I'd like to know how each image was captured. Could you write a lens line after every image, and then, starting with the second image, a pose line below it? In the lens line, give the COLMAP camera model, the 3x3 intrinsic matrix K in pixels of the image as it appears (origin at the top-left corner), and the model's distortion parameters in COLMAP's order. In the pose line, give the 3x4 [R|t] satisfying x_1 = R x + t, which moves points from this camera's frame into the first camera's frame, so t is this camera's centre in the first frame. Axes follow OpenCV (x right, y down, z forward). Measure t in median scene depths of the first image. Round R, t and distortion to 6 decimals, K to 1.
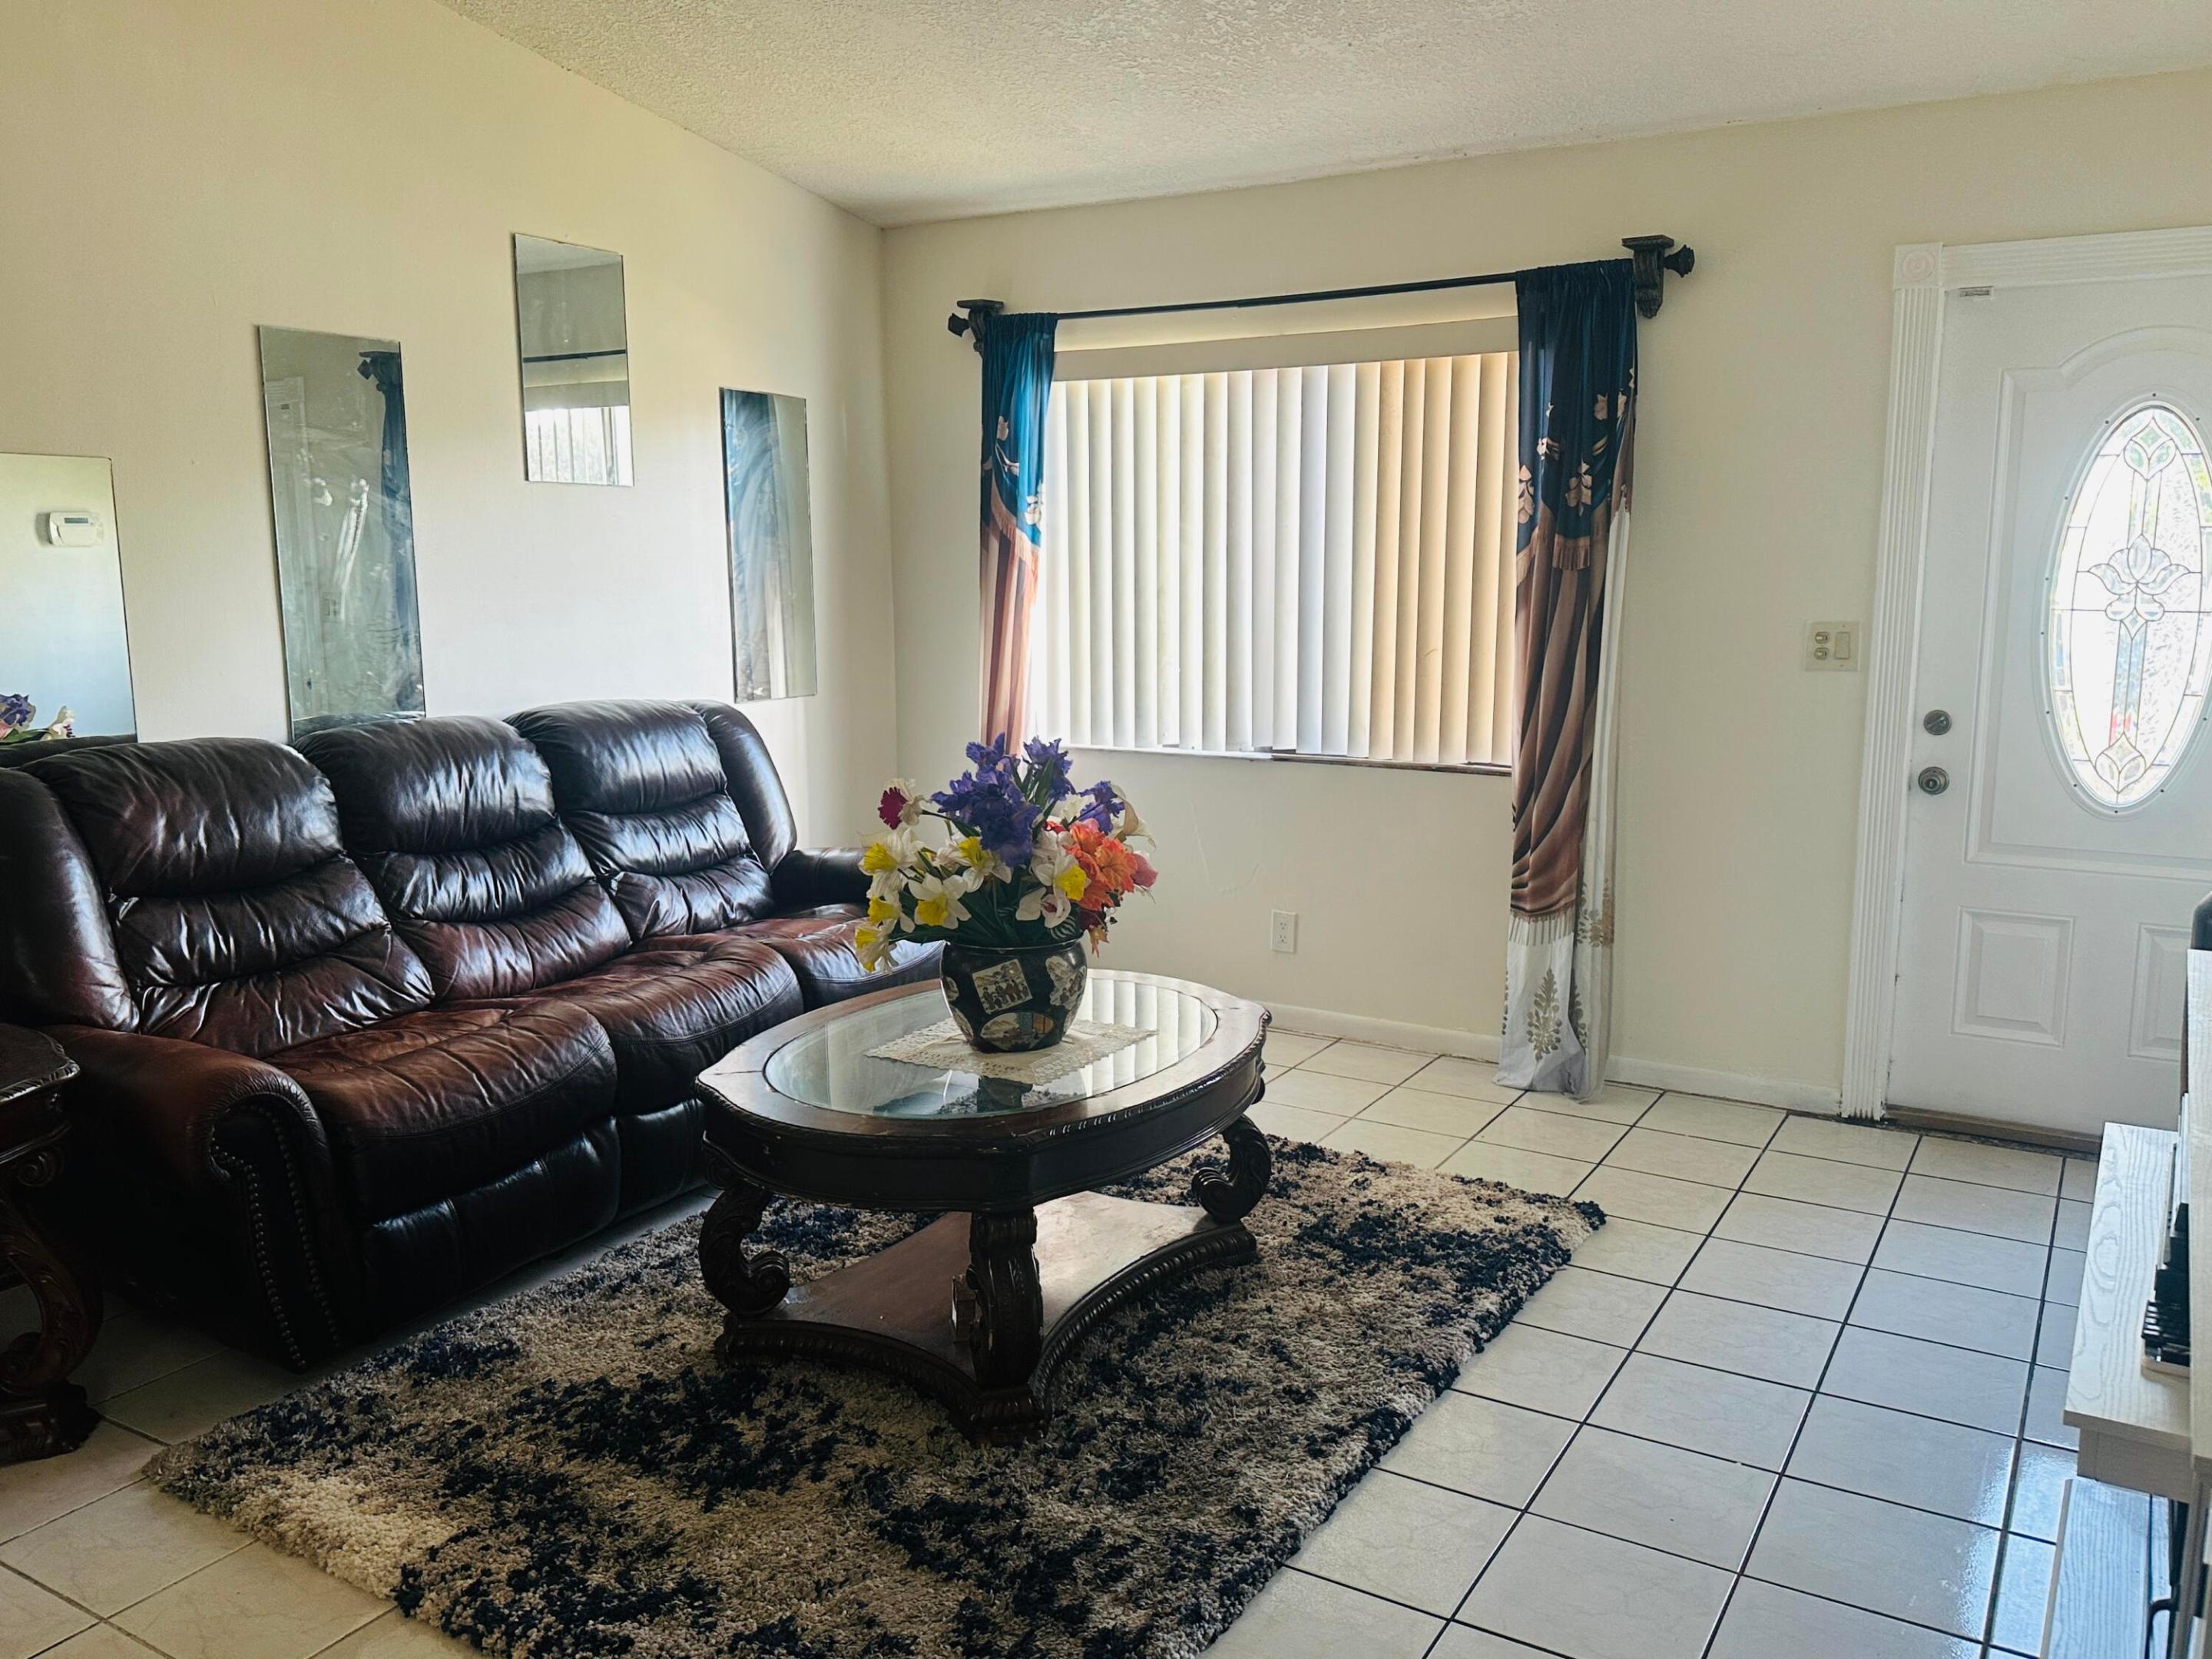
lens RADIAL K [[1714.8, 0, 1103.5], [0, 1714.8, 854.5], [0, 0, 1]] dist [-0.011330, -0.008226]
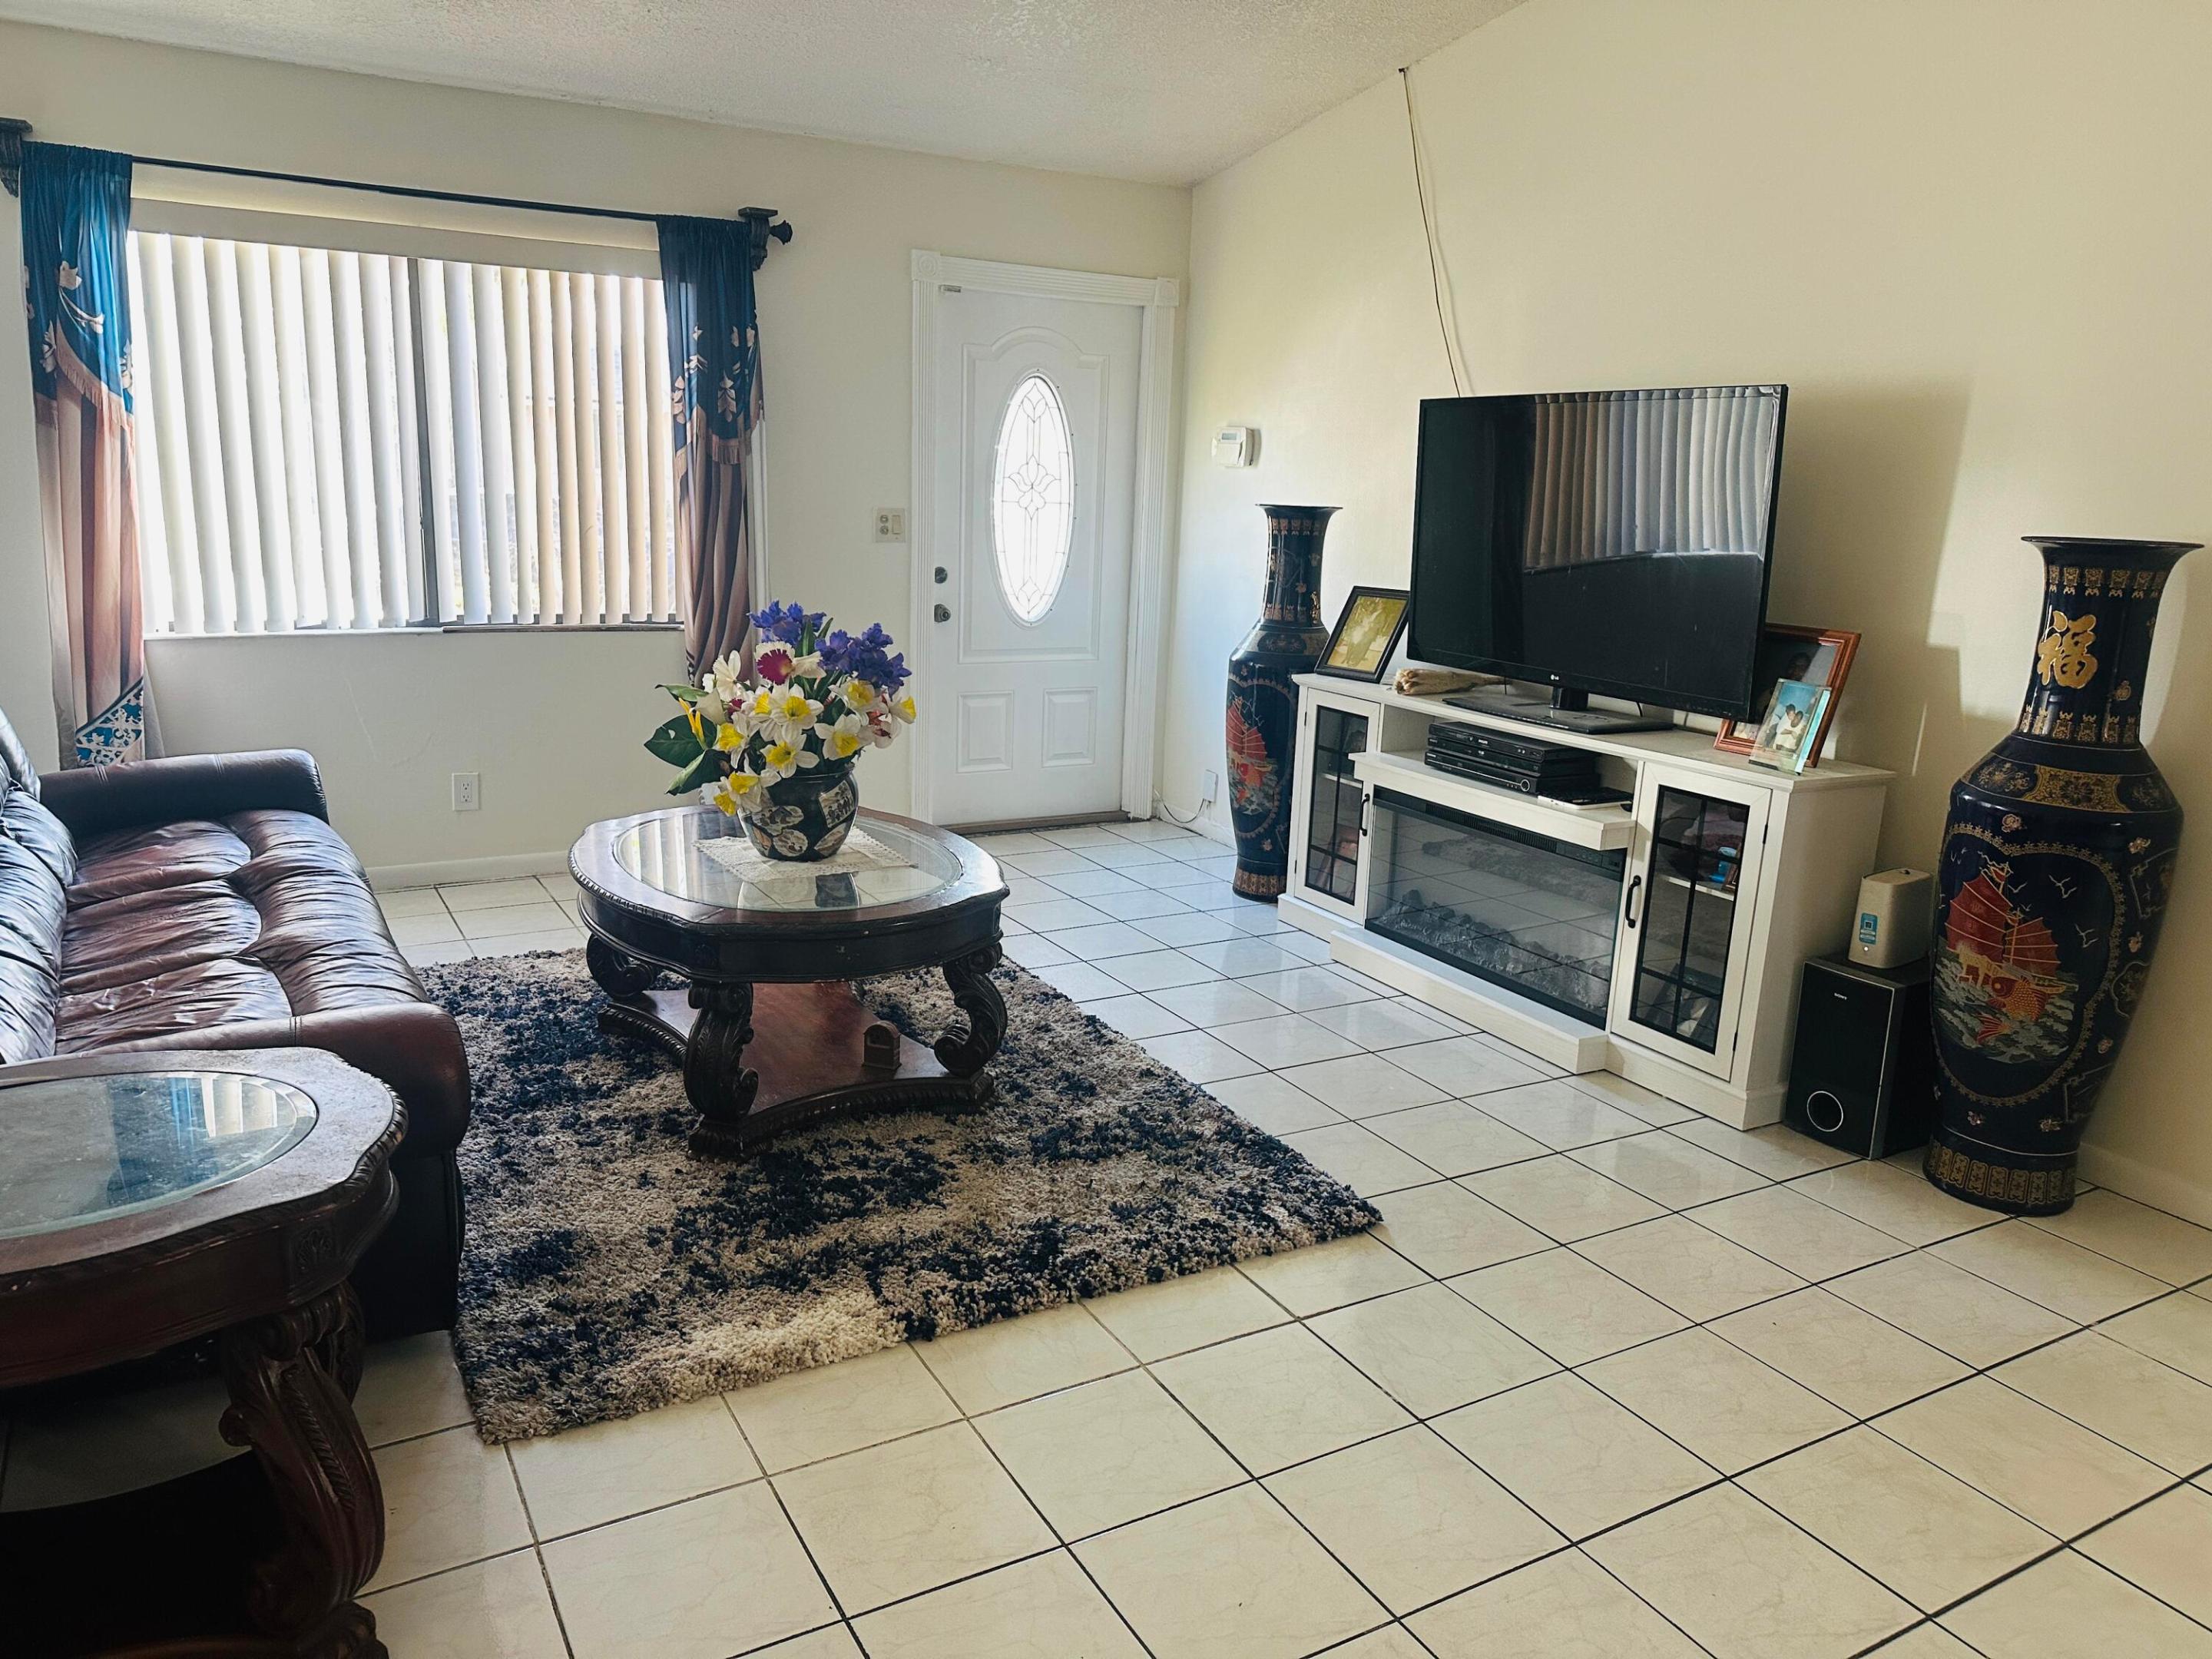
lens RADIAL K [[1556.8, 0, 1116.4], [0, 1556.8, 830.7], [0, 0, 1]] dist [0.095027, -0.125331]
pose [[0.474443, -0.172417, 0.863236, -0.677380], [0.113689, 0.984420, 0.134137, -0.021145], [-0.872914, 0.034500, 0.486653, 0.185205]]
